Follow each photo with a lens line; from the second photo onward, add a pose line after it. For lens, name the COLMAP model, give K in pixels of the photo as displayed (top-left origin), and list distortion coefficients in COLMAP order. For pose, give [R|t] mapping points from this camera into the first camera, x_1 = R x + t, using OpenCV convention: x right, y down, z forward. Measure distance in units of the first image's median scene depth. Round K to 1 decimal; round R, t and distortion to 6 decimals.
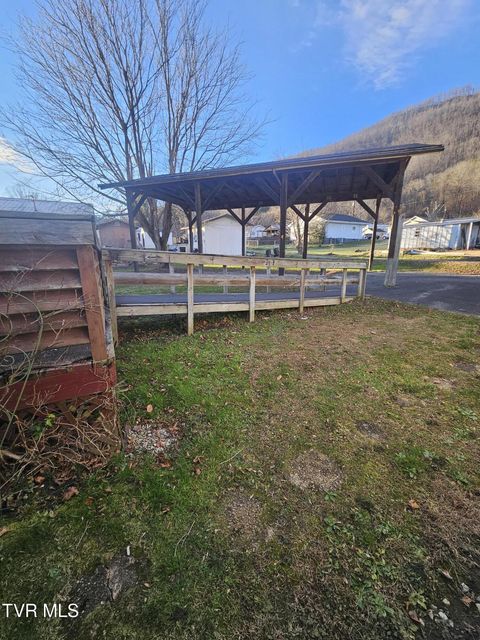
lens RADIAL K [[261.1, 0, 245.9], [0, 261.1, 320.7], [0, 0, 1]] dist [0.000146, -0.000008]
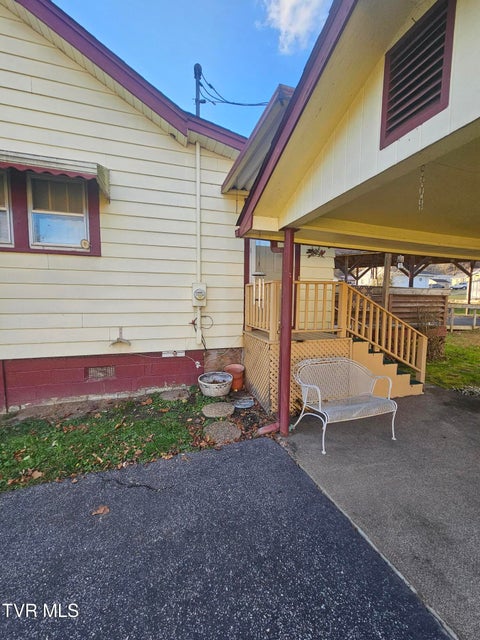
lens RADIAL K [[261.1, 0, 249.1], [0, 261.1, 320.7], [0, 0, 1]] dist [0.000146, -0.000008]
pose [[0.986366, 0.028419, -0.162096, -0.235583], [-0.056486, 0.983604, -0.171268, 0.074410], [0.154571, 0.178089, 0.971798, -0.257547]]
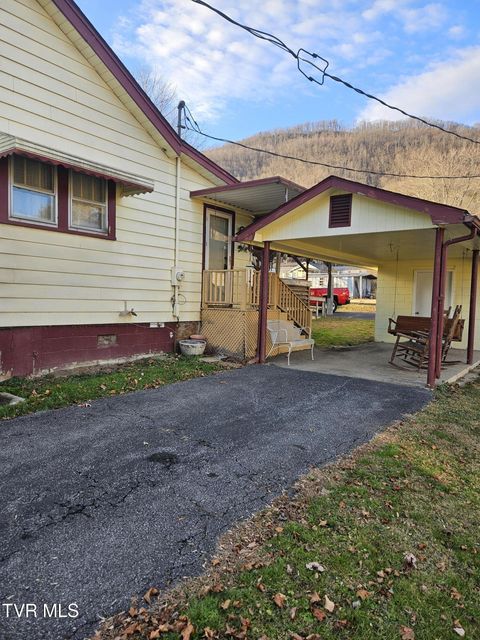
lens RADIAL K [[423.5, 0, 248.0], [0, 423.5, 321.0], [0, 0, 1]] dist [0.061301, -0.041698]
pose [[0.904574, 0.012013, 0.426147, -0.423285], [0.075551, 0.979264, -0.187976, 0.147611], [-0.419568, 0.202234, 0.884909, -0.456841]]
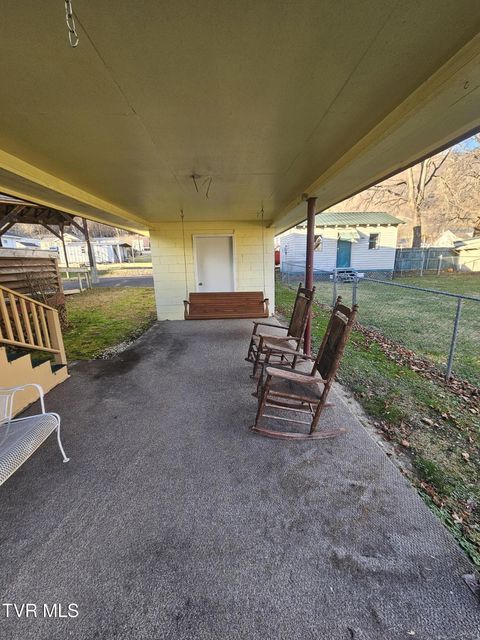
lens RADIAL K [[261.1, 0, 238.5], [0, 261.1, 321.1], [0, 0, 1]] dist [0.000146, -0.000008]
pose [[0.433819, -0.205000, 0.877369, -0.227852], [0.250822, 0.962757, 0.100931, 0.063324], [-0.865384, 0.176278, 0.469081, -0.210653]]
